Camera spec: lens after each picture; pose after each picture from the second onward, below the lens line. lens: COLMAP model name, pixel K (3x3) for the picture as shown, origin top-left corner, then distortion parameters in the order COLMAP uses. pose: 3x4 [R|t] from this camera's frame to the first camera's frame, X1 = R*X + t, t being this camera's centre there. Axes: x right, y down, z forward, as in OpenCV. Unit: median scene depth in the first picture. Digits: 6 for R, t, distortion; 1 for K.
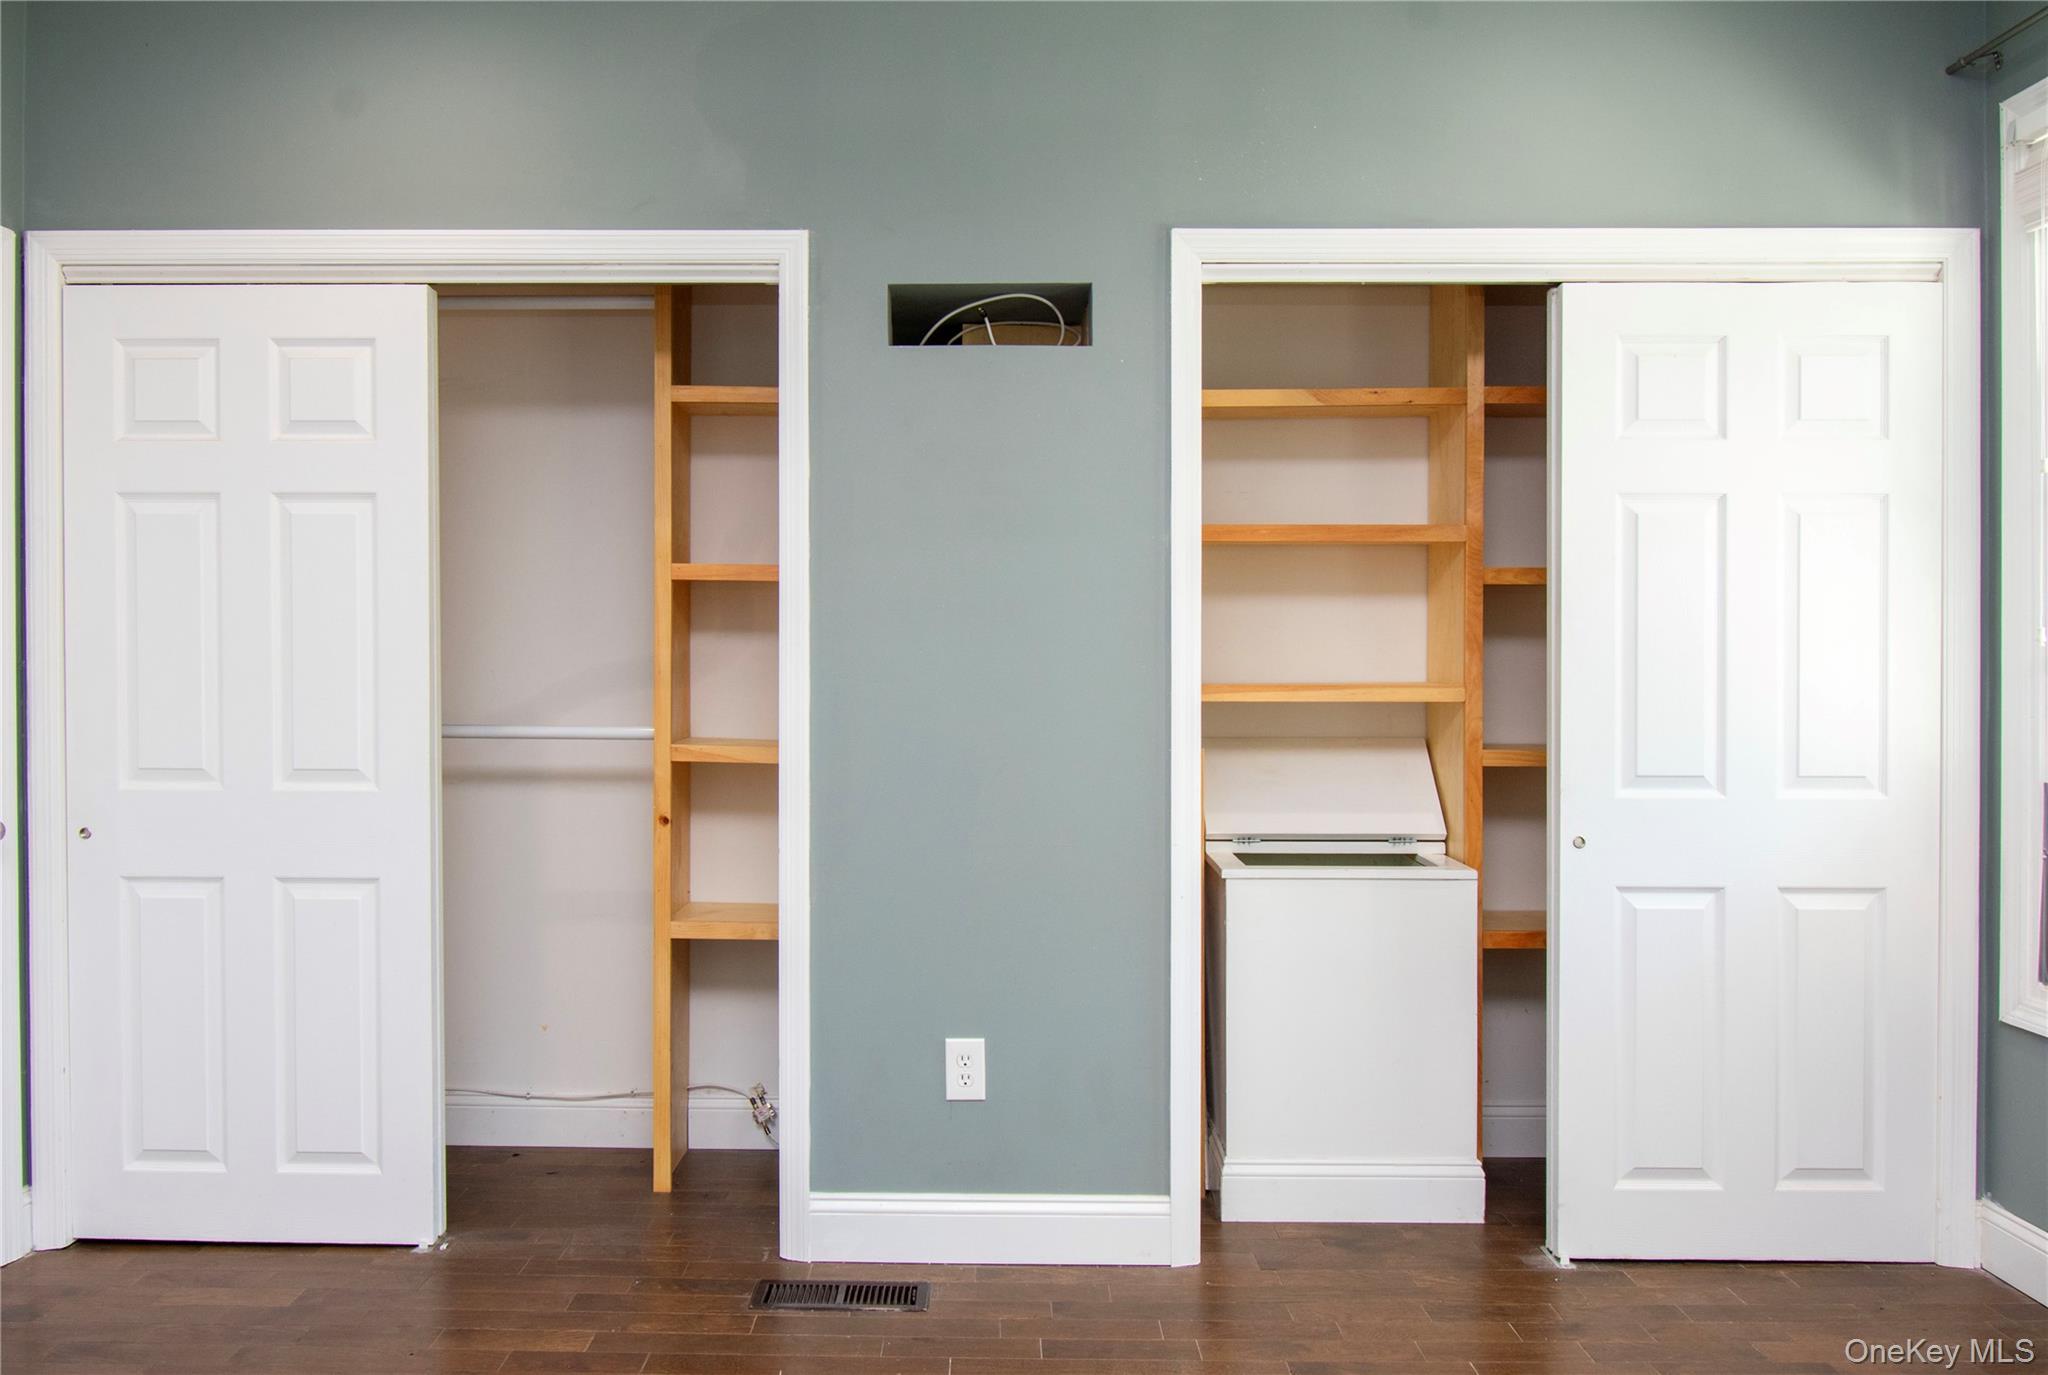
lens RADIAL K [[1755.0, 0, 1023.8], [0, 1755.0, 627.8], [0, 0, 1]] dist [0.035751, -0.009385]
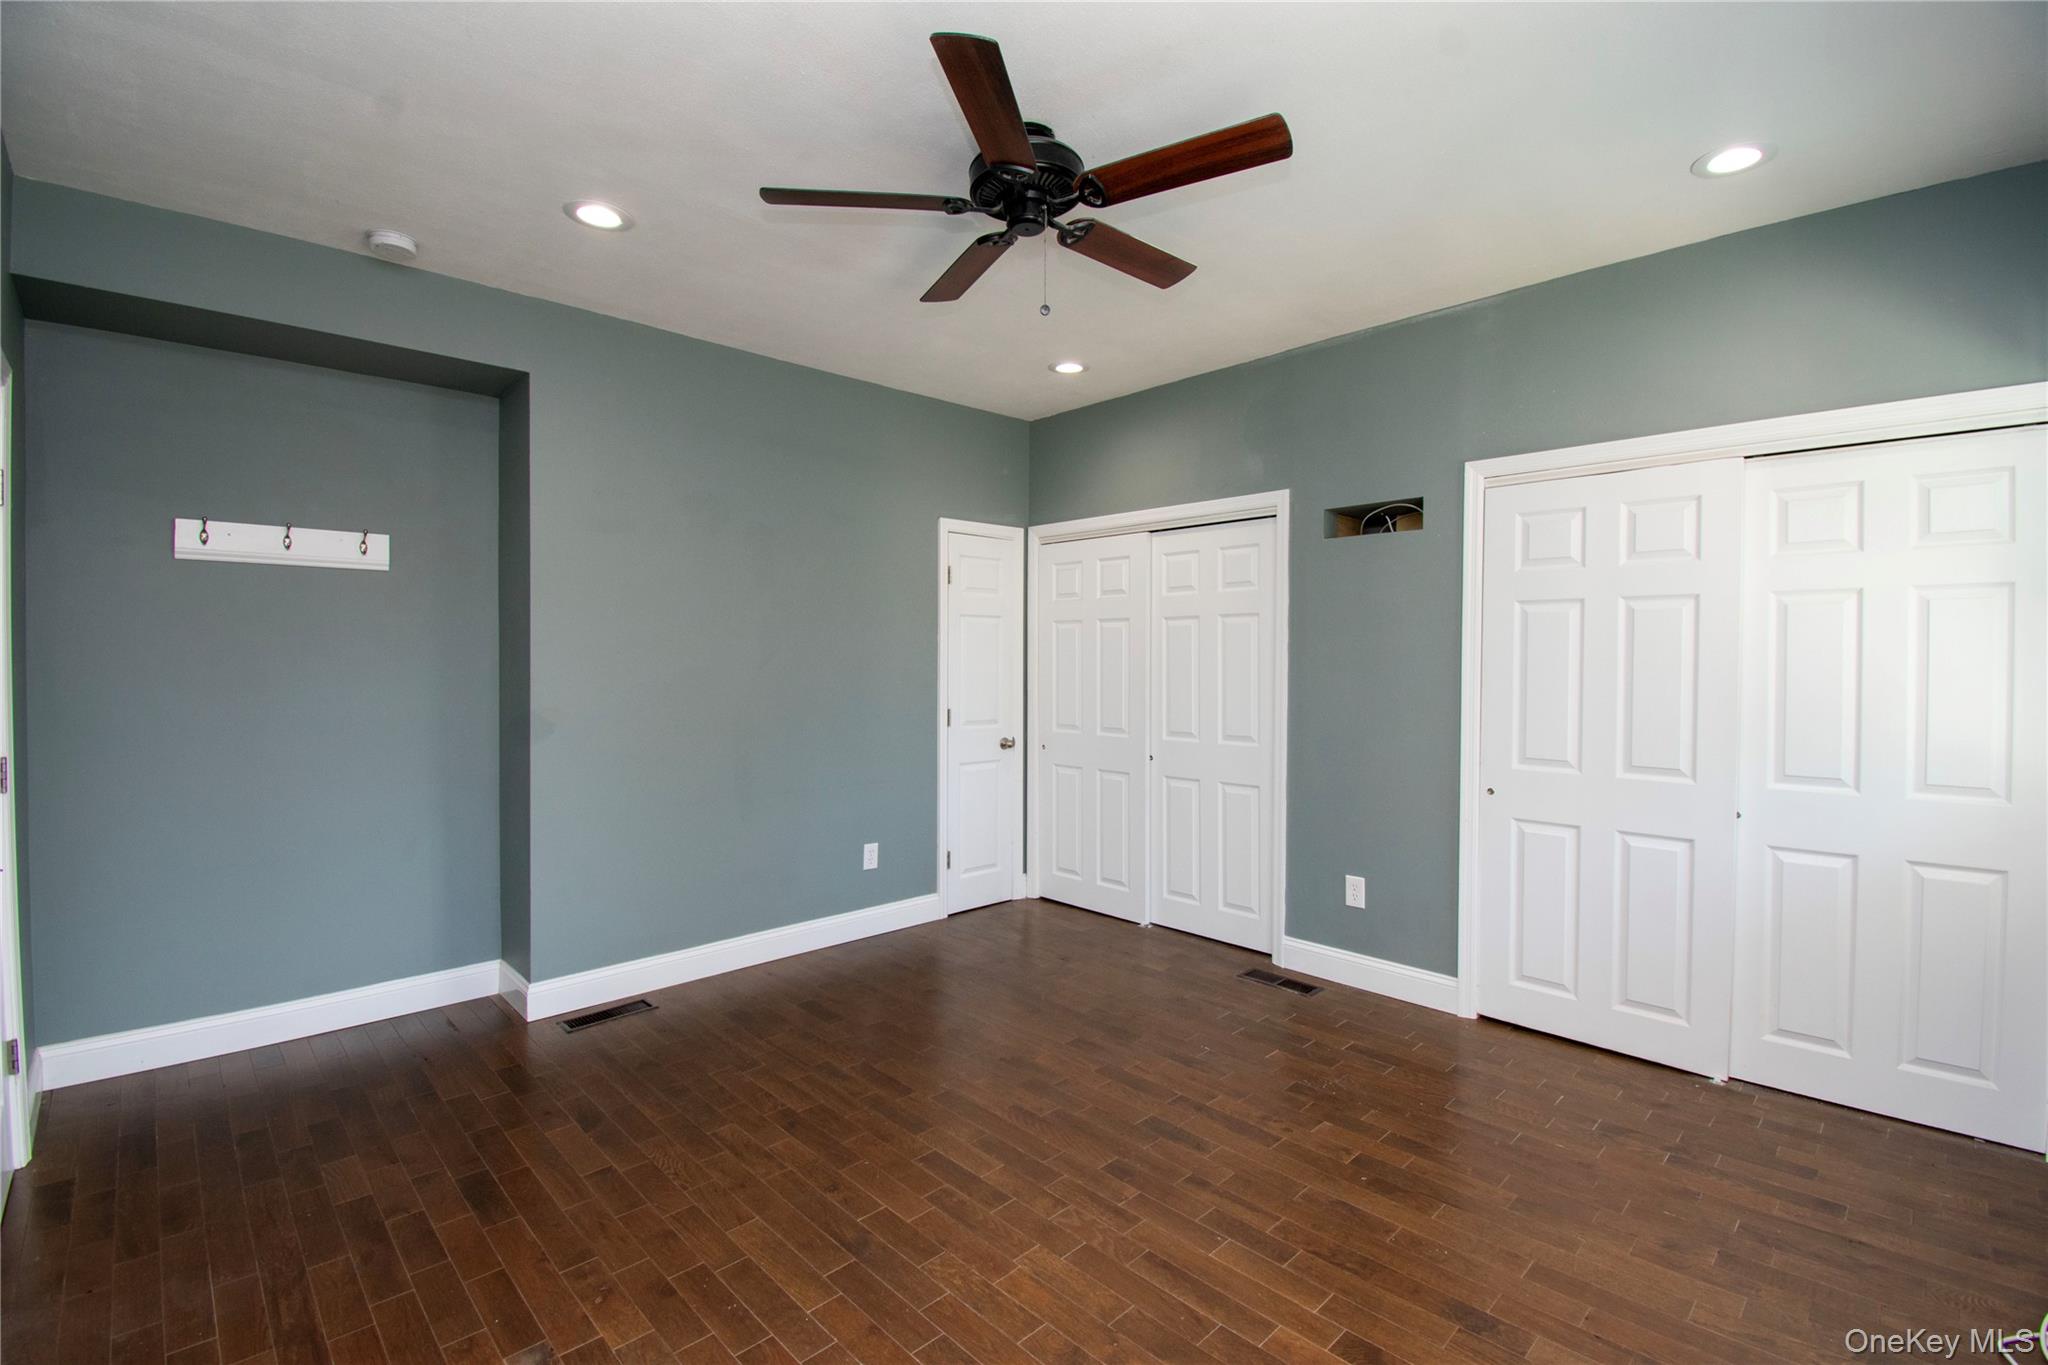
lens RADIAL K [[929.1, 0, 1111.1], [0, 929.1, 682.7], [0, 0, 1]] dist [0.001219, -0.016704]
pose [[0.744775, 0.014447, -0.667159, 0.468403], [-0.009430, 0.999894, 0.011125, 0.000358], [0.667249, -0.001994, 0.744832, 0.013431]]
